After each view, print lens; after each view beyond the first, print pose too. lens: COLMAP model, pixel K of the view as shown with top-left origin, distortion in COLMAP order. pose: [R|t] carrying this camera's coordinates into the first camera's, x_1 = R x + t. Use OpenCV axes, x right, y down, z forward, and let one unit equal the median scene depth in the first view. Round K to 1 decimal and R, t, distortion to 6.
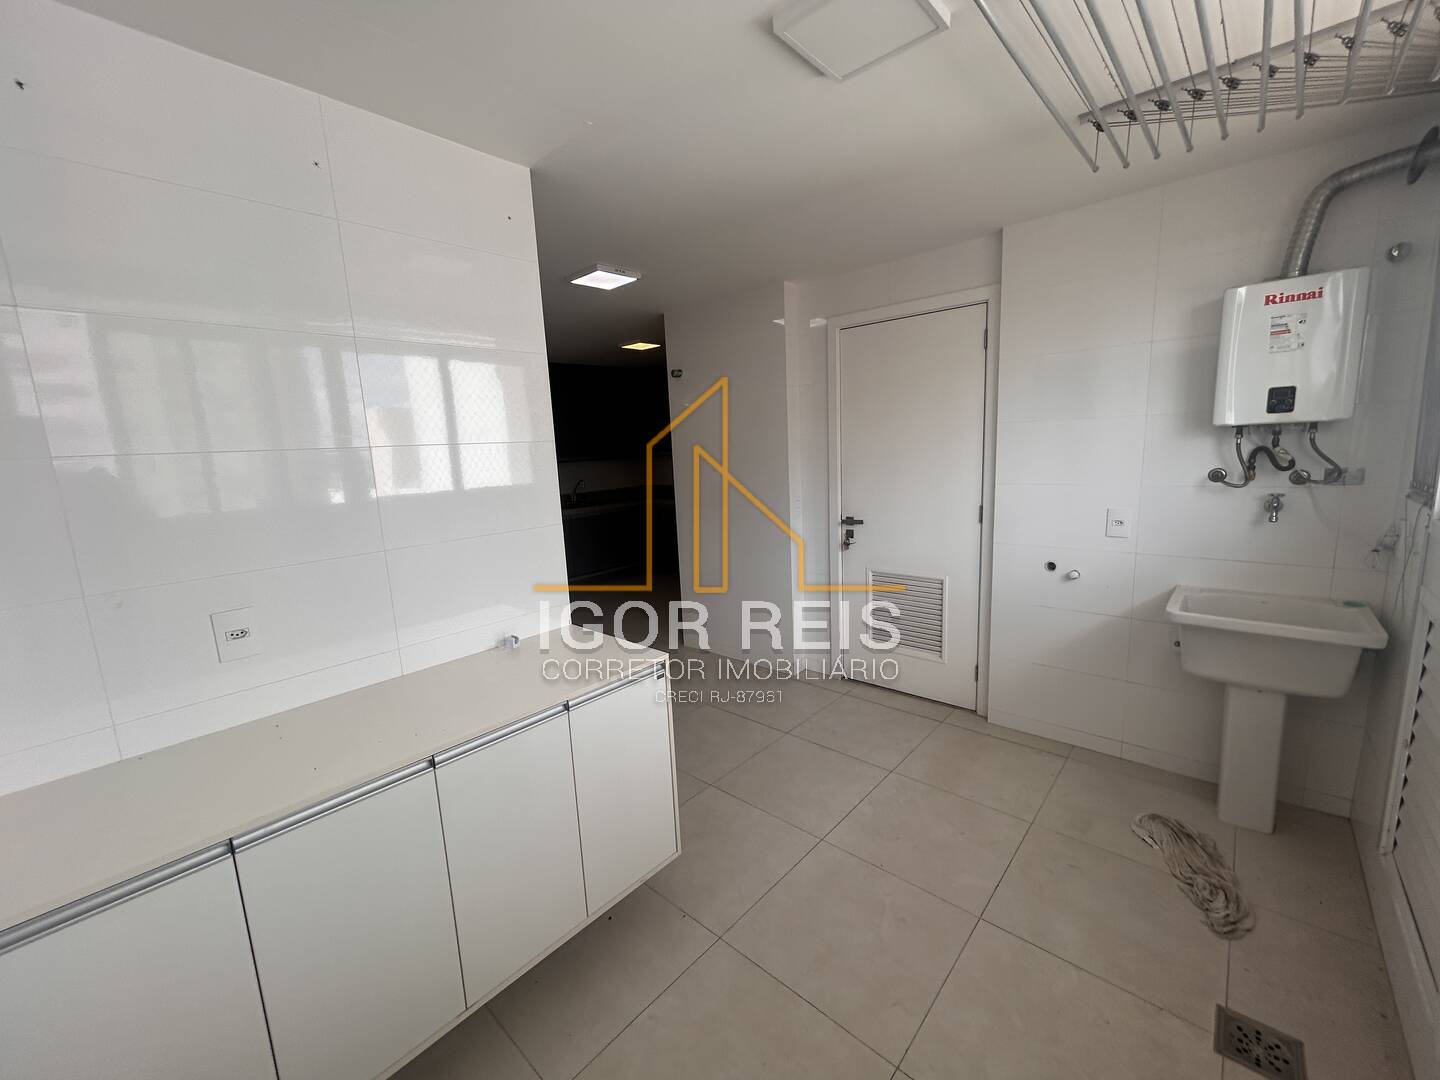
lens RADIAL K [[585.5, 0, 711.3], [0, 585.5, 541.5], [0, 0, 1]] dist [-0.001180, -0.000147]
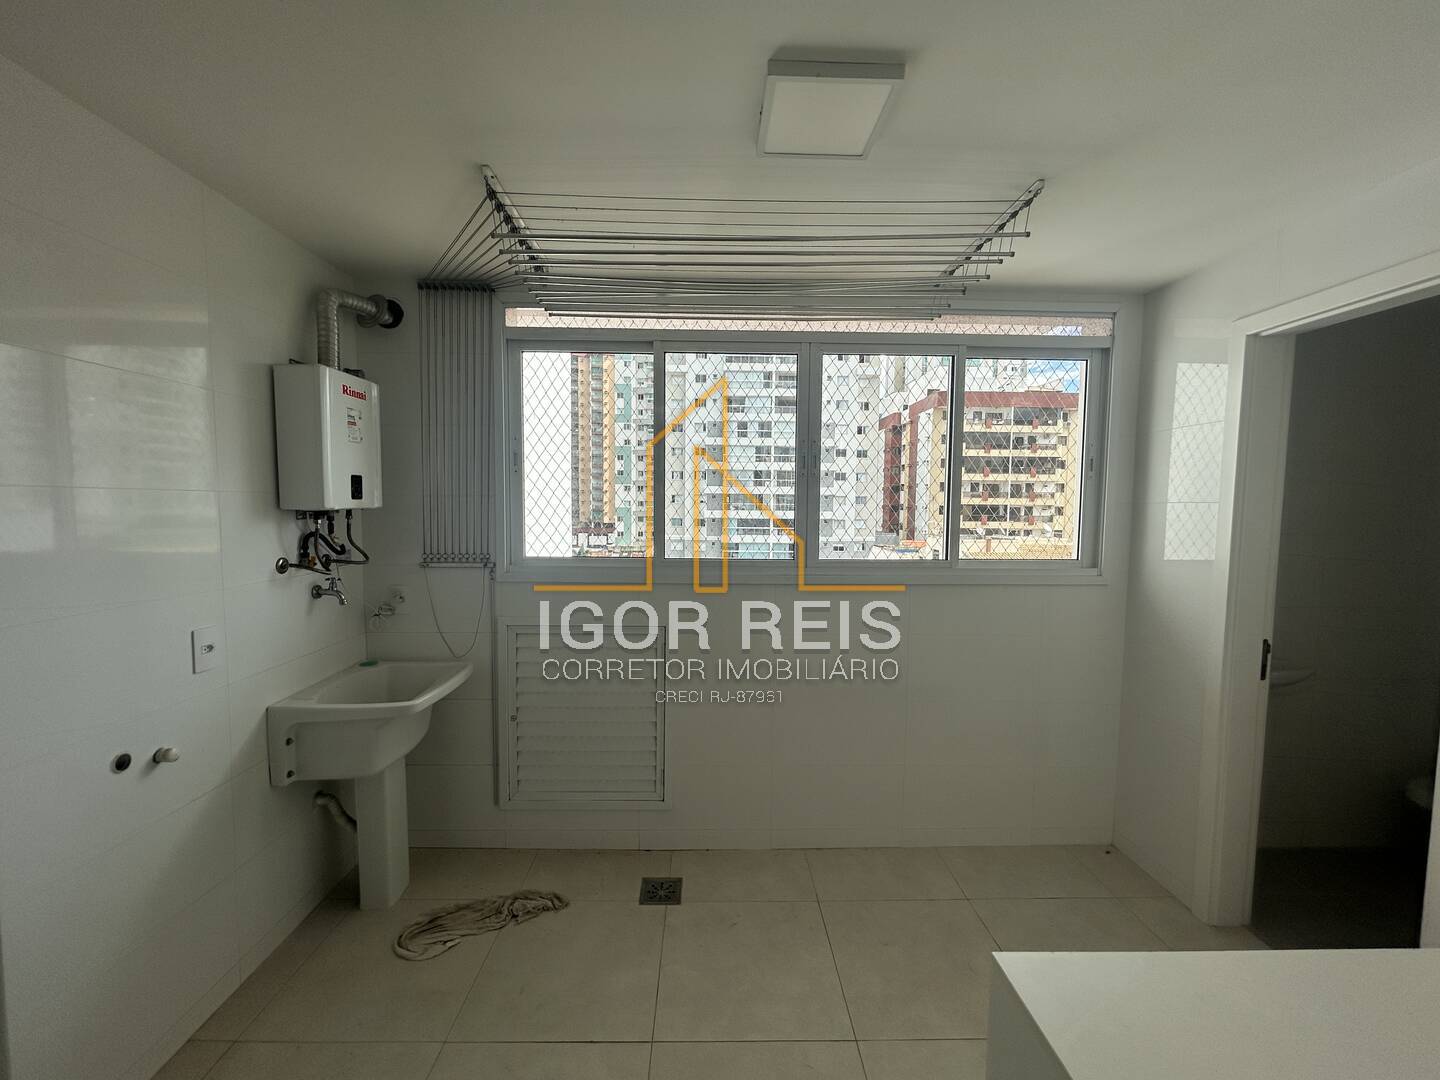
lens RADIAL K [[585.5, 0, 711.3], [0, 585.5, 541.5], [0, 0, 1]] dist [-0.001180, -0.000147]
pose [[-0.698305, -0.005068, 0.715782, -0.222255], [0.143713, 0.978621, 0.147134, -0.208308], [-0.701225, 0.205611, -0.682647, 1.281331]]
